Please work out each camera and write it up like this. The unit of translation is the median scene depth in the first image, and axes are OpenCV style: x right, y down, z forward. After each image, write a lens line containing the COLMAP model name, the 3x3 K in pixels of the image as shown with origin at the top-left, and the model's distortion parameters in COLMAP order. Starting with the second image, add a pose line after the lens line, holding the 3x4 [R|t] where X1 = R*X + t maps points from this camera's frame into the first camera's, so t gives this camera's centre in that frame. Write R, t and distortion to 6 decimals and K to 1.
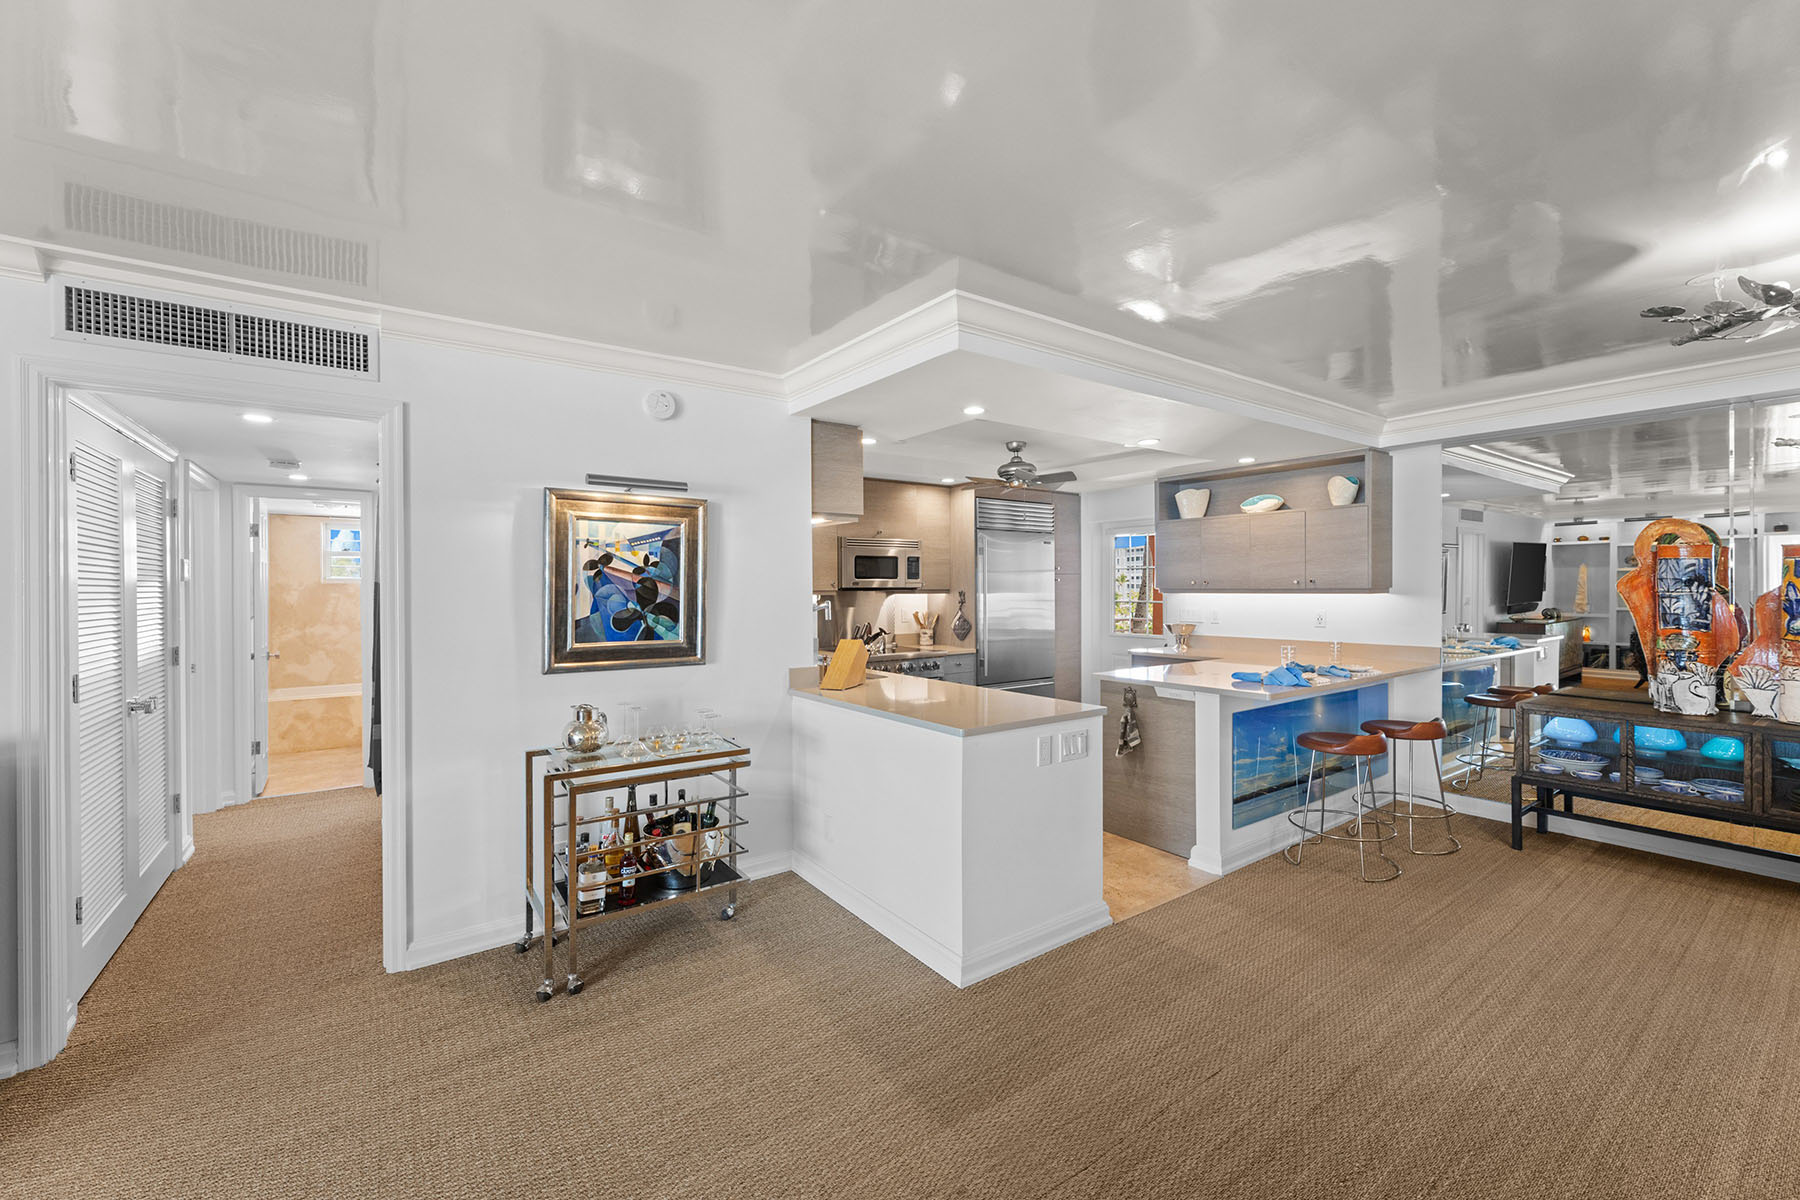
lens RADIAL K [[724.8, 0, 903.6], [0, 724.8, 592.8], [0, 0, 1]] dist [0.000738, 0.000280]
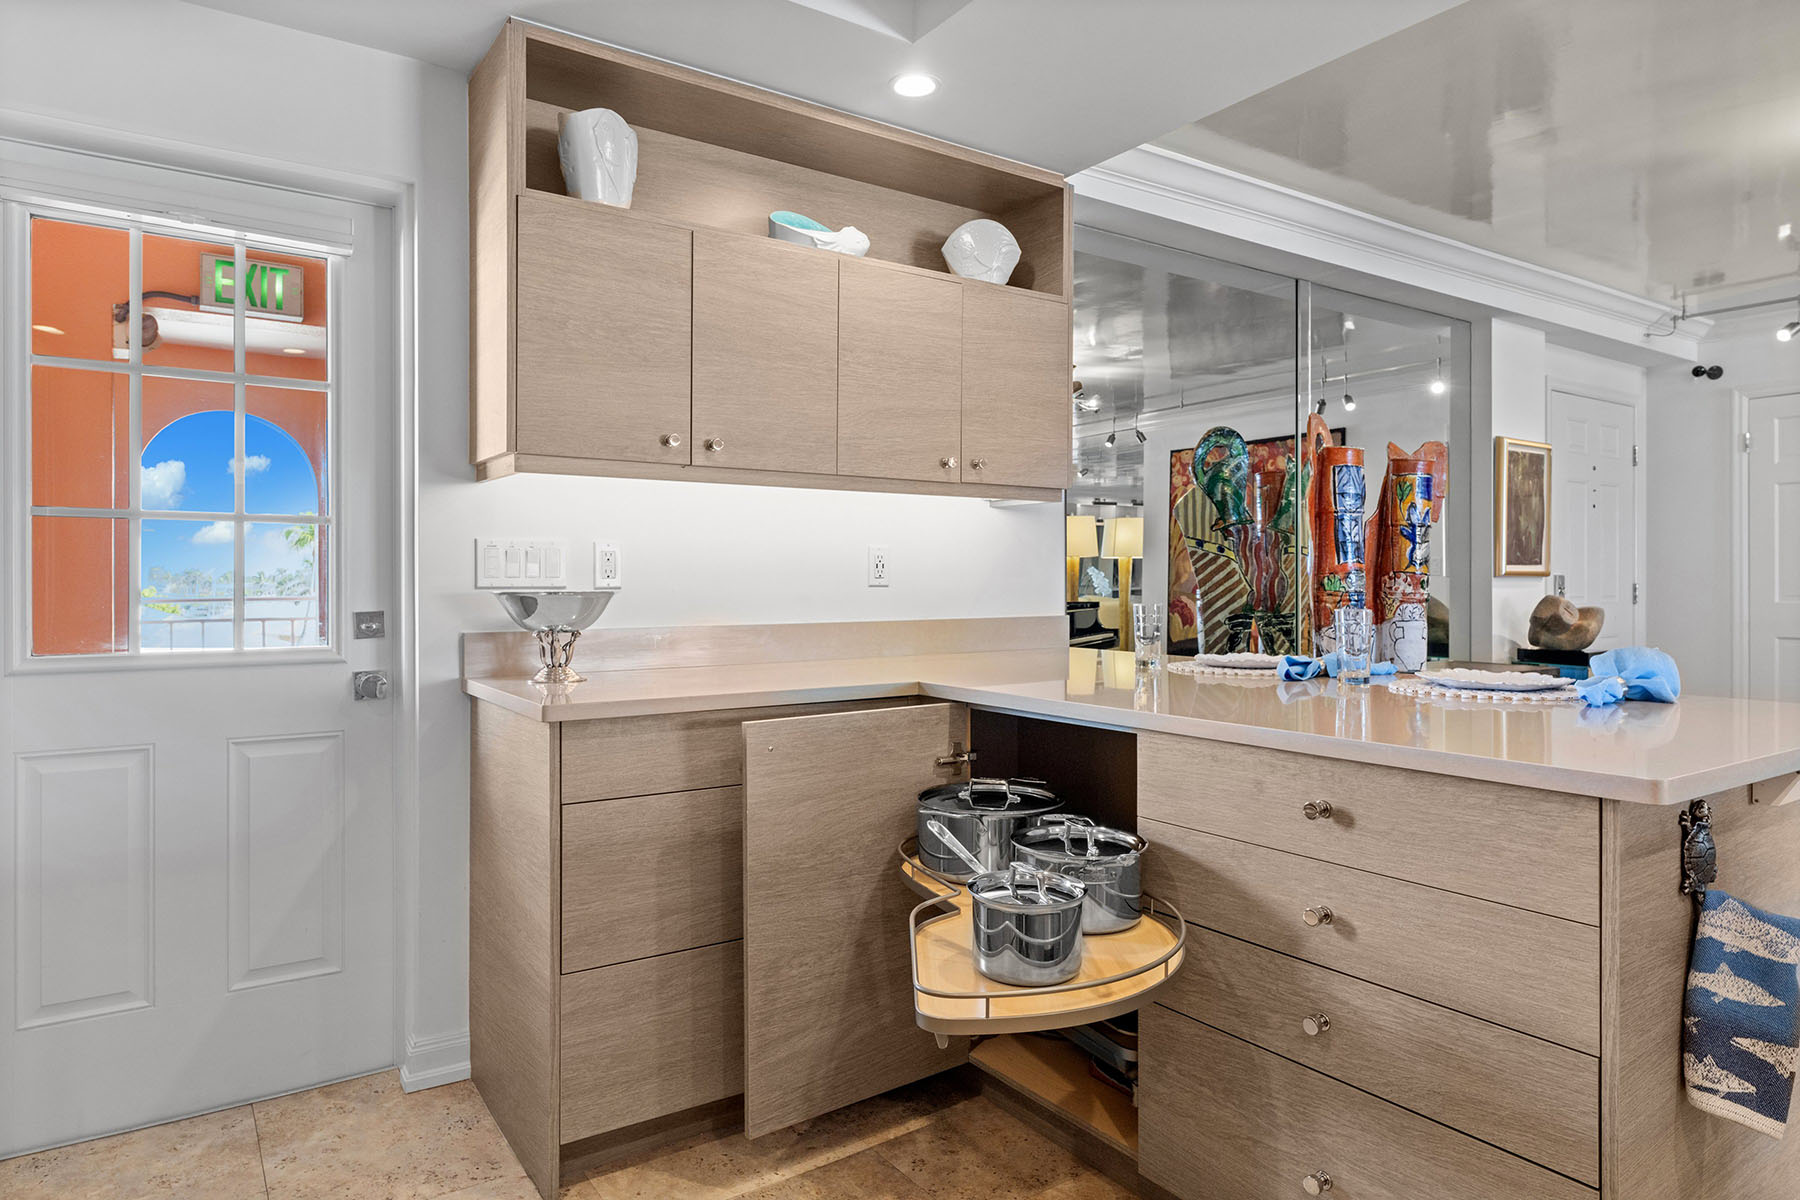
lens RADIAL K [[1079.8, 0, 897.1], [0, 1079.8, 586.2], [0, 0, 1]] dist [0.002607, 0.001469]
pose [[0.033577, 0.000338, 0.999436, -0.032560], [0.007576, 0.999971, -0.000593, 0.060127], [-0.999407, 0.007591, 0.033574, 1.213216]]
